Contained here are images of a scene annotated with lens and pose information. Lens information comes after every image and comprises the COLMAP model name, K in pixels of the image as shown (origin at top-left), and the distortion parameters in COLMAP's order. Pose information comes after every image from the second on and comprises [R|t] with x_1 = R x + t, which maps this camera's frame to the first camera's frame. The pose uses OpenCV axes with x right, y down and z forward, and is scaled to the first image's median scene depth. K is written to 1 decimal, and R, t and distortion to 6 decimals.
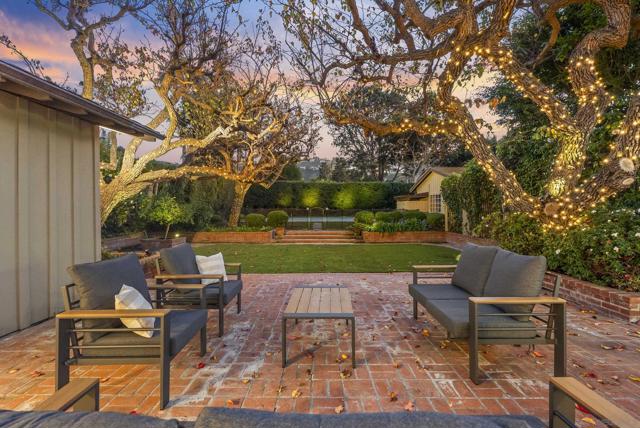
lens RADIAL K [[288.7, 0, 322.1], [0, 288.7, 209.9], [0, 0, 1]] dist [-0.002796, 0.001378]
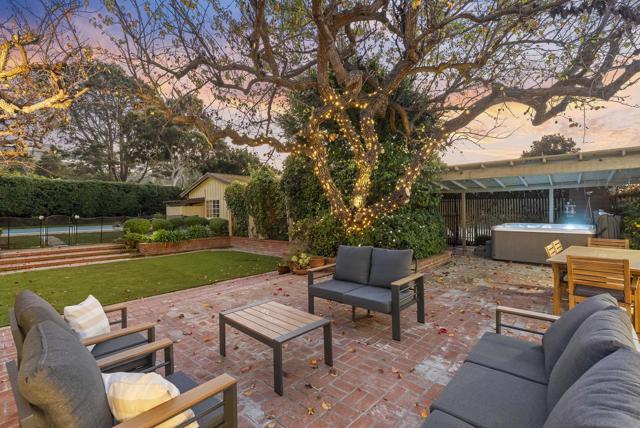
lens RADIAL K [[288.7, 0, 320.5], [0, 288.7, 210.6], [0, 0, 1]] dist [-0.002796, 0.001378]
pose [[0.681861, -0.006011, 0.731457, -0.388785], [0.014484, 0.999881, -0.005285, -0.028026], [-0.731338, 0.014199, 0.681867, 0.135038]]
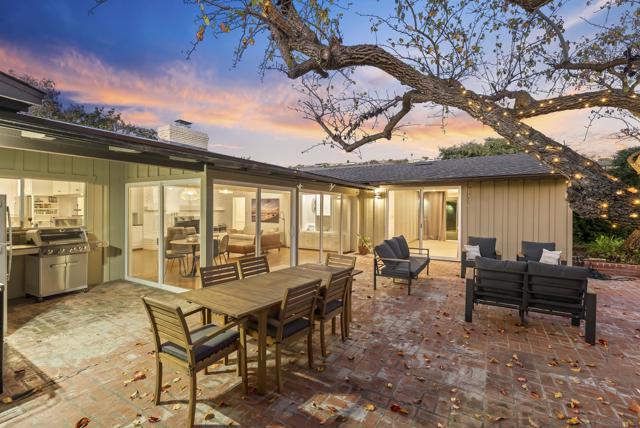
lens RADIAL K [[288.7, 0, 319.2], [0, 288.7, 211.2], [0, 0, 1]] dist [-0.002796, 0.001378]
pose [[-0.514078, 0.006170, -0.857721, 1.418877], [-0.013077, 0.999802, 0.015030, -0.065986], [0.857644, 0.018944, -0.513895, 0.545900]]
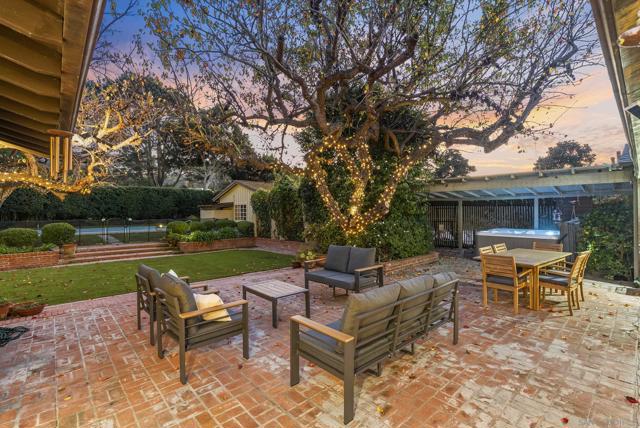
lens RADIAL K [[288.7, 0, 321.0], [0, 288.7, 214.1], [0, 0, 1]] dist [-0.002796, 0.001378]
pose [[0.742930, -0.005639, 0.669345, -0.556053], [0.008529, 0.999963, -0.001043, -0.055951], [-0.669315, 0.006483, 0.742951, -0.216163]]
